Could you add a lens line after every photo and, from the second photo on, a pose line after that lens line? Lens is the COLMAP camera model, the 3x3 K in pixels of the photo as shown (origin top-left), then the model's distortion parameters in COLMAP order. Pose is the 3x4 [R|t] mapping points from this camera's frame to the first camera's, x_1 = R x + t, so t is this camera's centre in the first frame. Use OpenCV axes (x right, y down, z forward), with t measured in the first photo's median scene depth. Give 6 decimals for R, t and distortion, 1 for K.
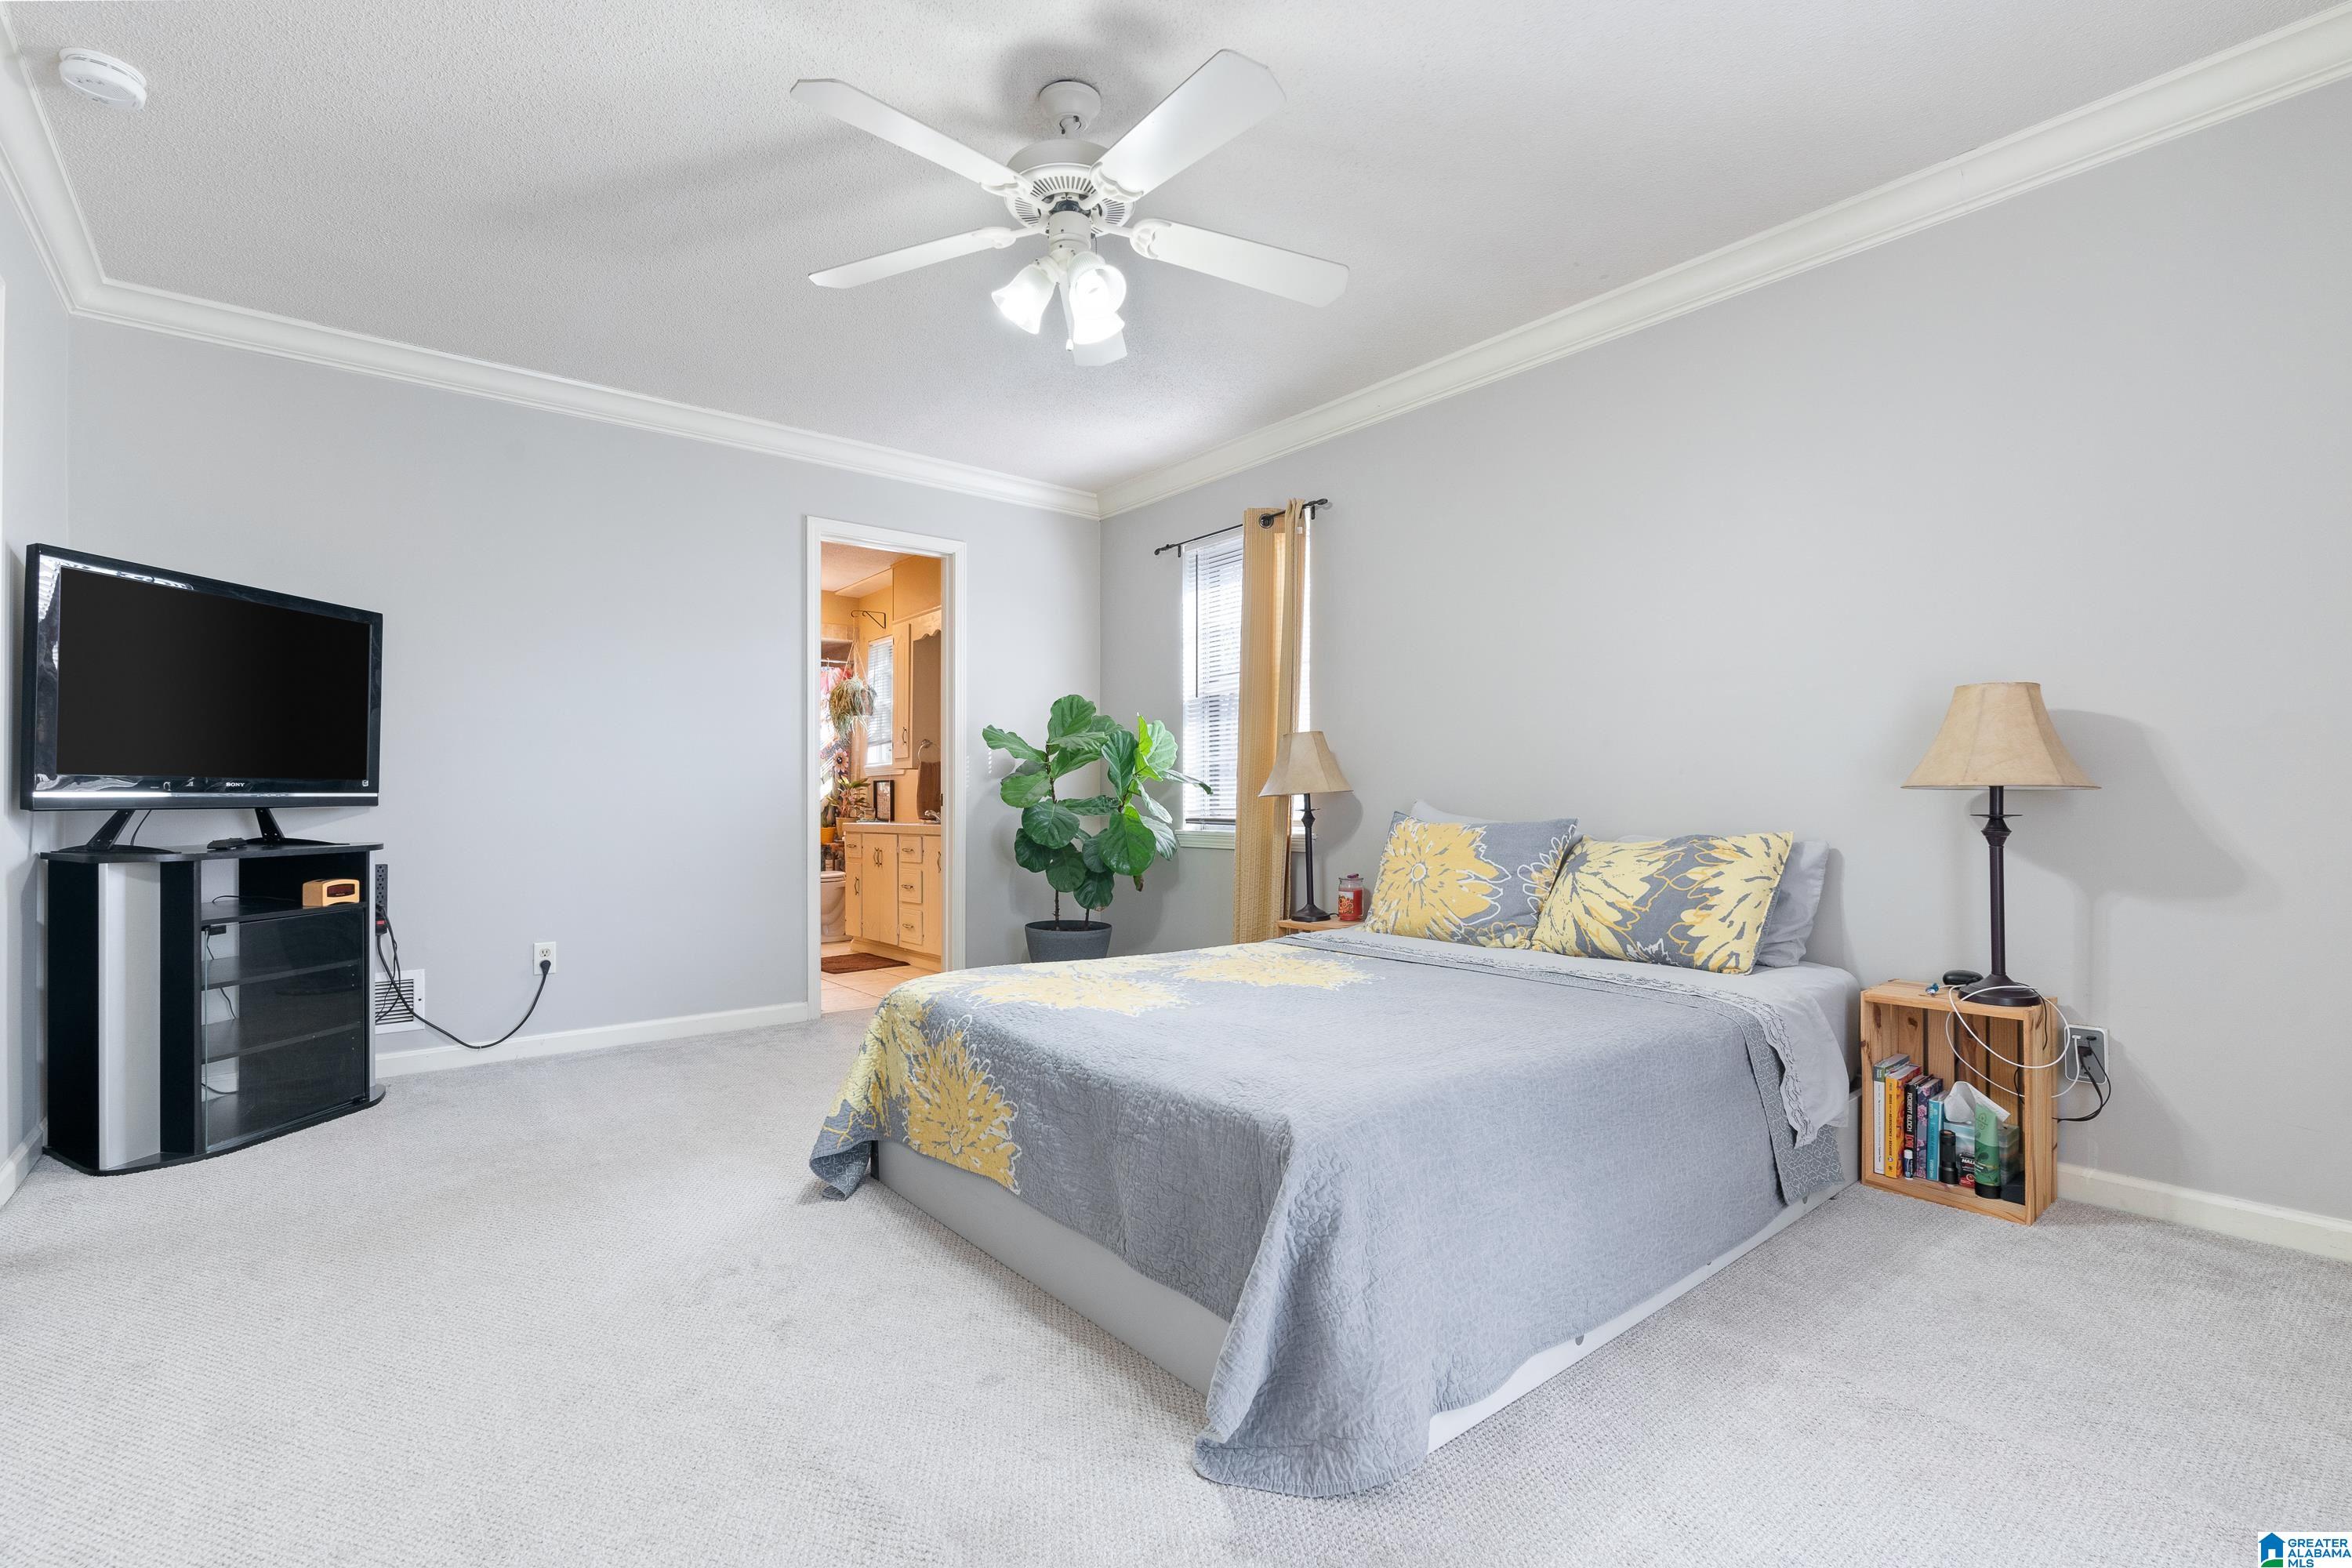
lens RADIAL K [[1073.1, 0, 1165.5], [0, 1073.1, 791.4], [0, 0, 1]] dist [-0.007335, 0.002477]
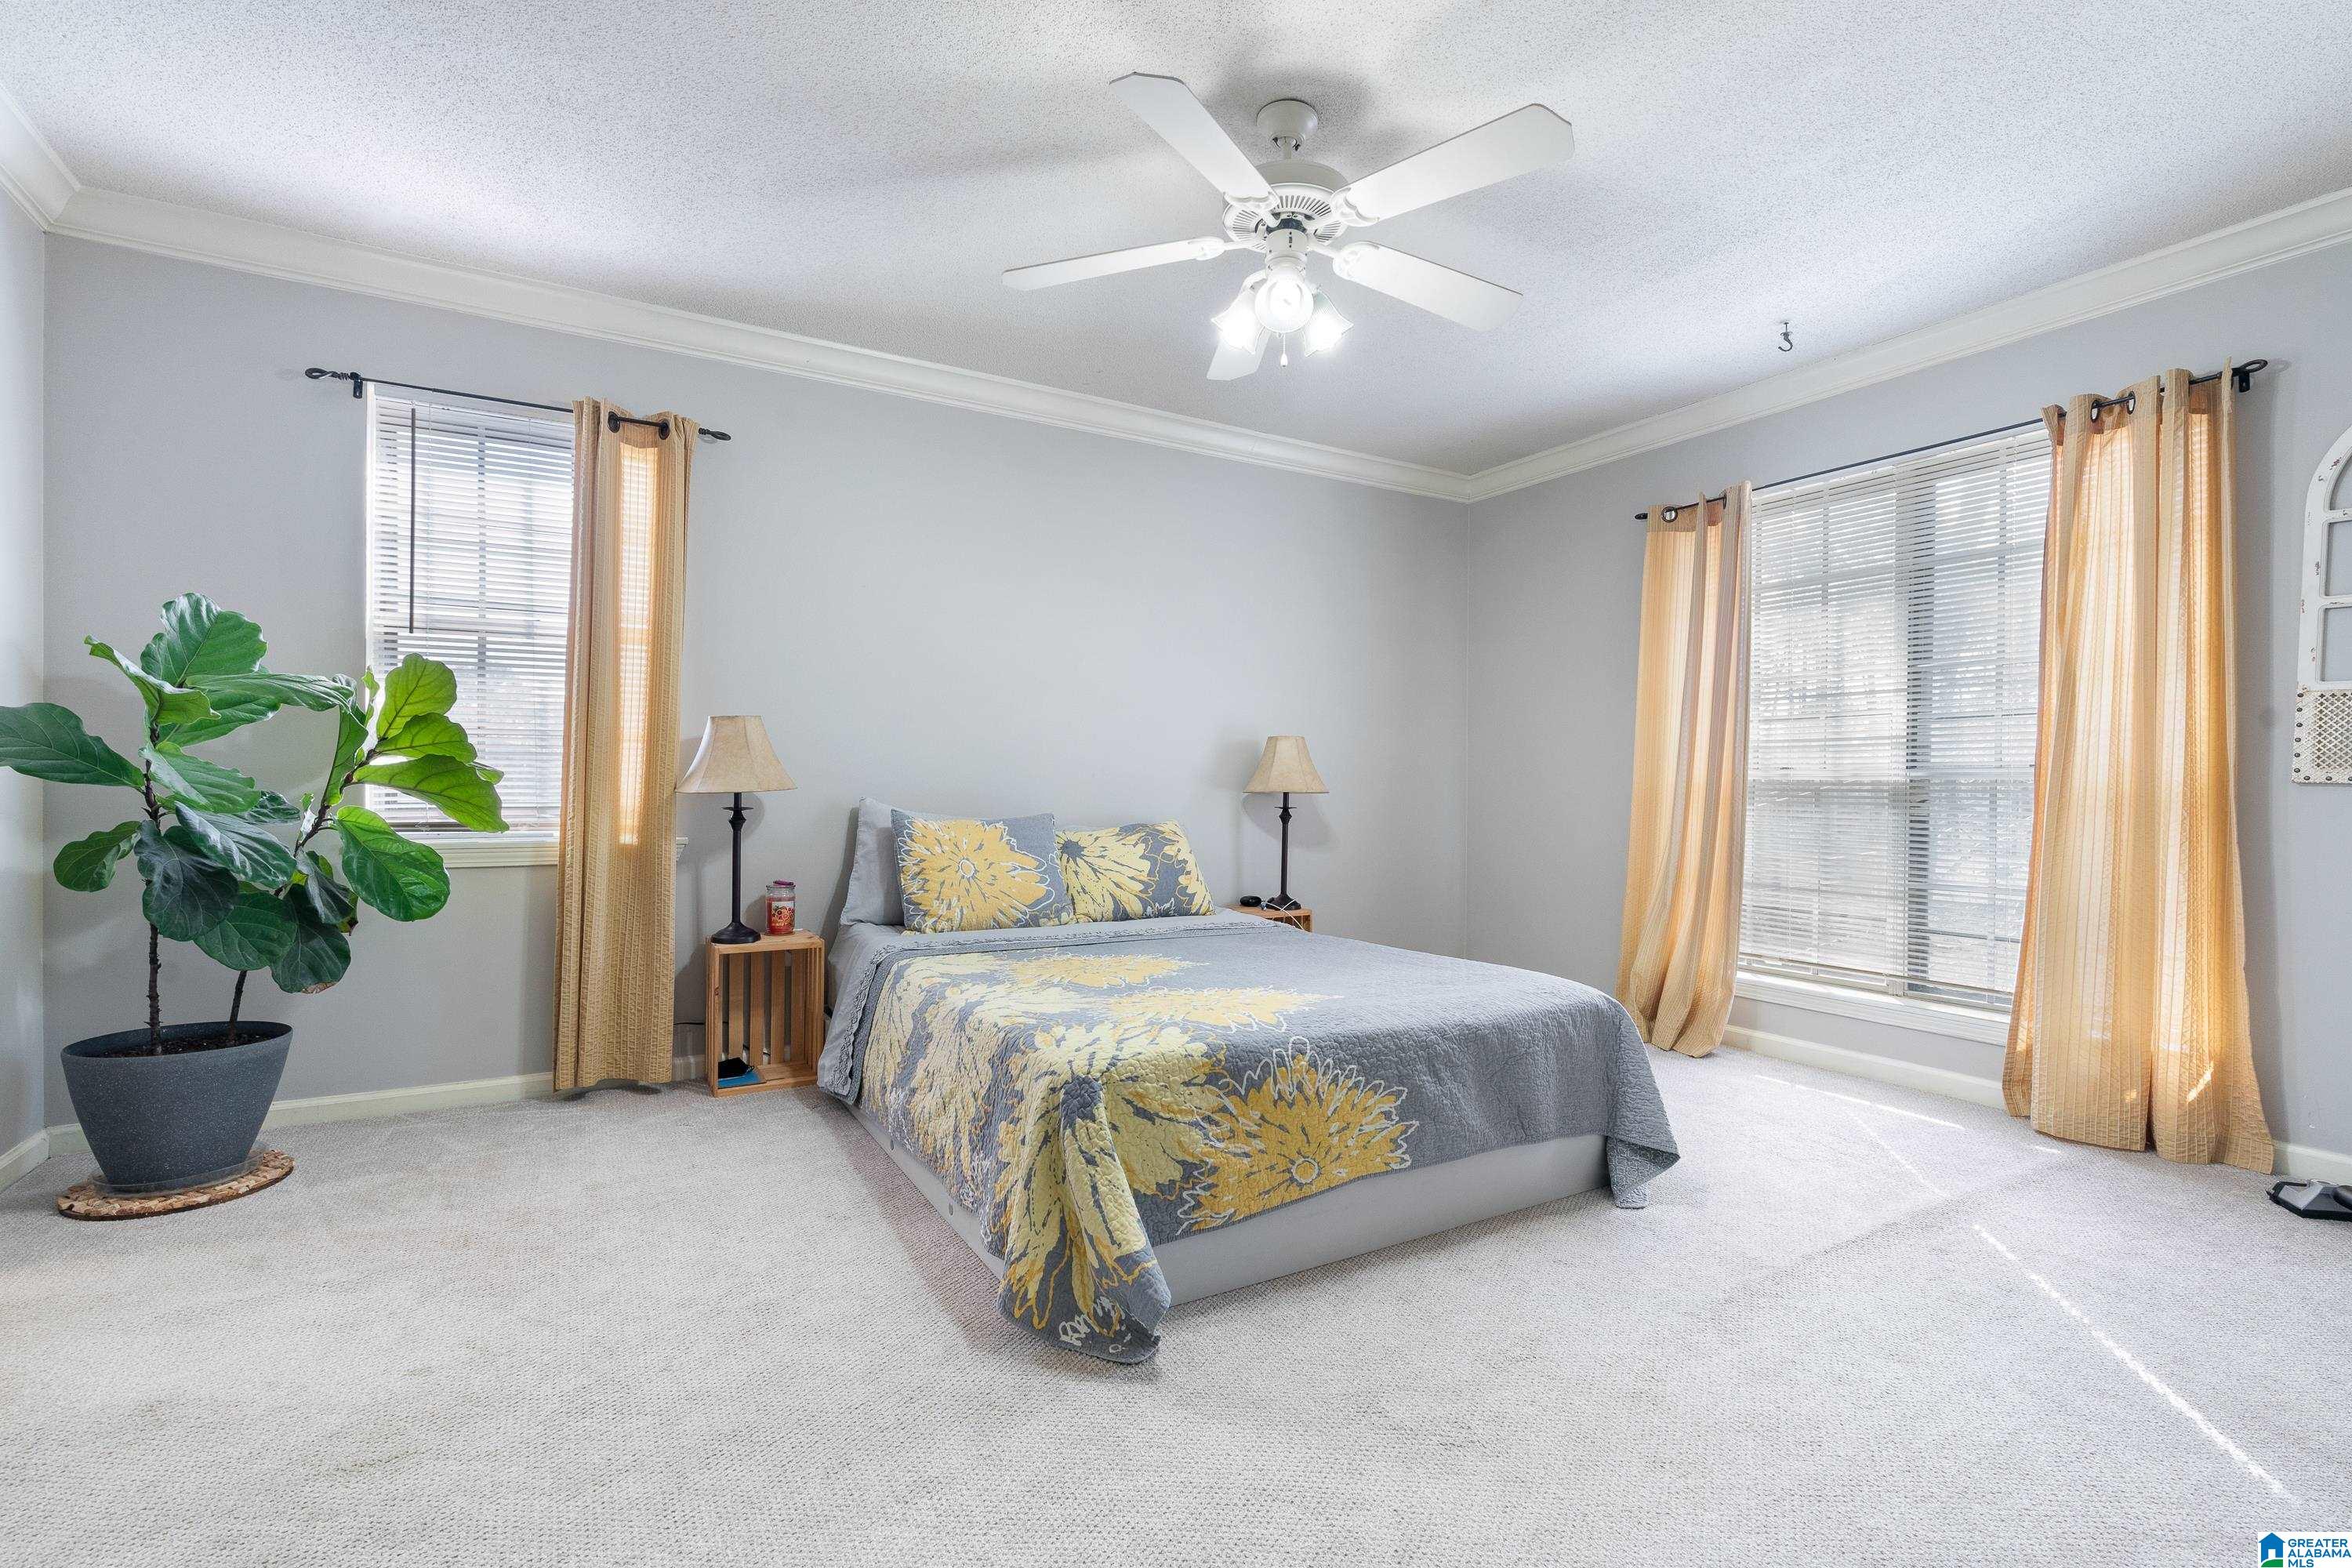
lens RADIAL K [[1073.1, 0, 1171.9], [0, 1073.1, 792.8], [0, 0, 1]] dist [-0.007335, 0.002477]
pose [[0.149643, -0.003387, 0.988734, -0.936260], [-0.018477, 0.999810, 0.006222, -0.009751], [-0.988568, -0.019200, 0.149552, 0.797711]]
